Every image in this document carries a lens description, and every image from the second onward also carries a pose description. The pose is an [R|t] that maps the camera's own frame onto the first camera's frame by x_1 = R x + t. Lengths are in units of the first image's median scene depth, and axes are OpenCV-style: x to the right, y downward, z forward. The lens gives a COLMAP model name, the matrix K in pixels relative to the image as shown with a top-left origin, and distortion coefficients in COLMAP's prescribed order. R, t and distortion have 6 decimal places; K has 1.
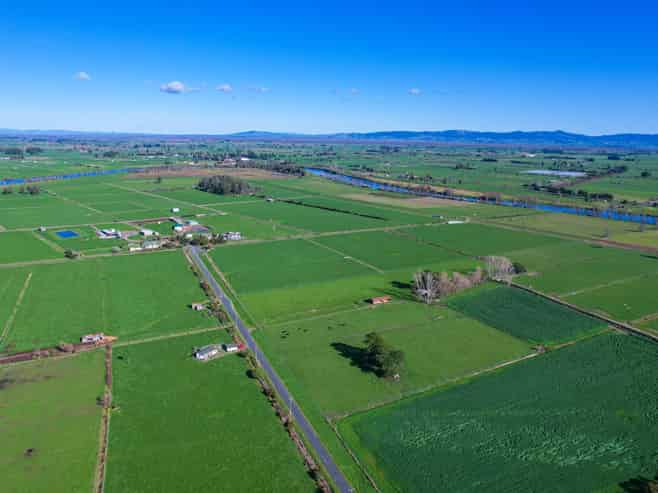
lens RADIAL K [[484.9, 0, 332.2], [0, 484.9, 247.9], [0, 0, 1]] dist [-0.056029, 0.039714]
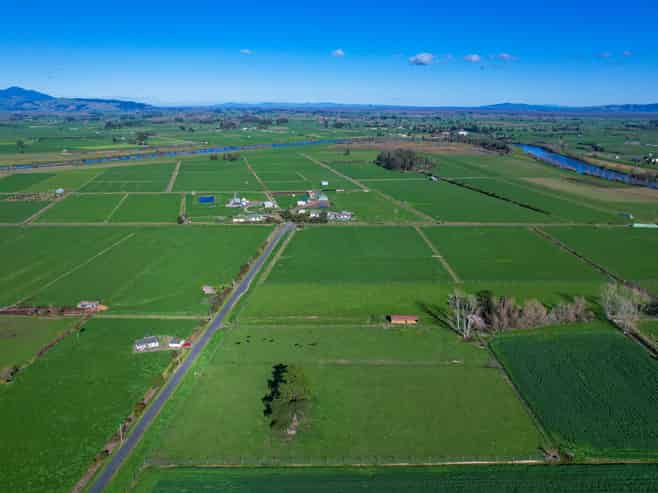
lens RADIAL K [[484.9, 0, 328.9], [0, 484.9, 249.3], [0, 0, 1]] dist [-0.056029, 0.039714]
pose [[0.873406, 0.126673, -0.470231, 0.192685], [-0.099798, 0.991642, 0.081768, -0.030801], [0.476658, -0.024489, 0.878747, 0.149605]]
